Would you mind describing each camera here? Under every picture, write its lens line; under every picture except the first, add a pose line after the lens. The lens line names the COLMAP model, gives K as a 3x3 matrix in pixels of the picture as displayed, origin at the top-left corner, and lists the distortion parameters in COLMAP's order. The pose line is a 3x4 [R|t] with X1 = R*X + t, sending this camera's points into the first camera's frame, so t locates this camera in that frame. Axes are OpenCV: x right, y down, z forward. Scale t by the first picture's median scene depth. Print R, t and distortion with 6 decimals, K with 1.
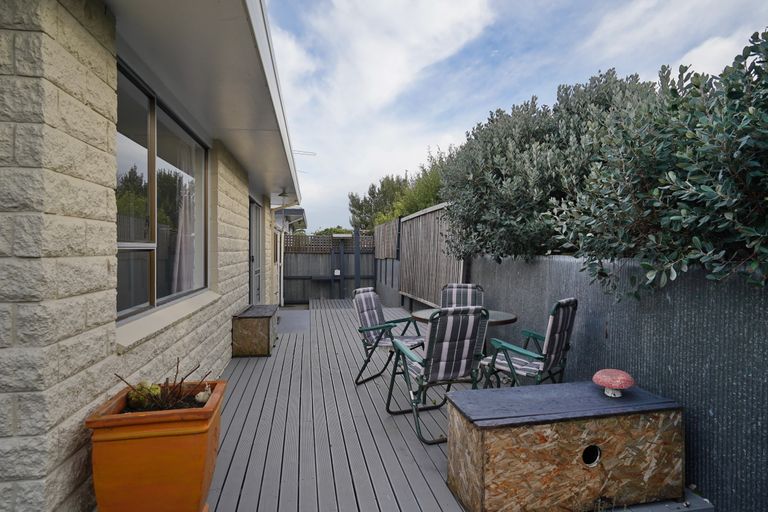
lens RADIAL K [[451.7, 0, 383.3], [0, 451.7, 252.7], [0, 0, 1]] dist [0.003246, 0.001058]
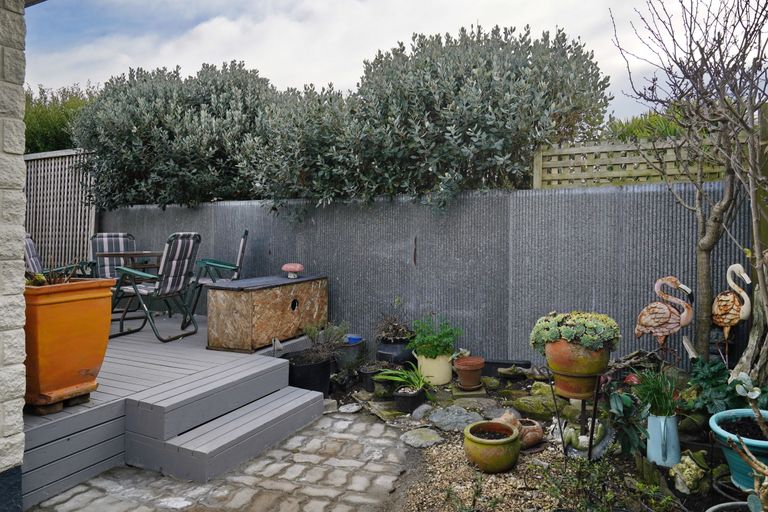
lens RADIAL K [[553.2, 0, 383.8], [0, 553.2, 255.4], [0, 0, 1]] dist [0.004162, 0.002768]
pose [[0.610905, -0.036851, 0.790846, -0.897254], [0.012186, 0.999235, 0.037147, 0.161858], [-0.791610, -0.013056, 0.610887, -0.508544]]
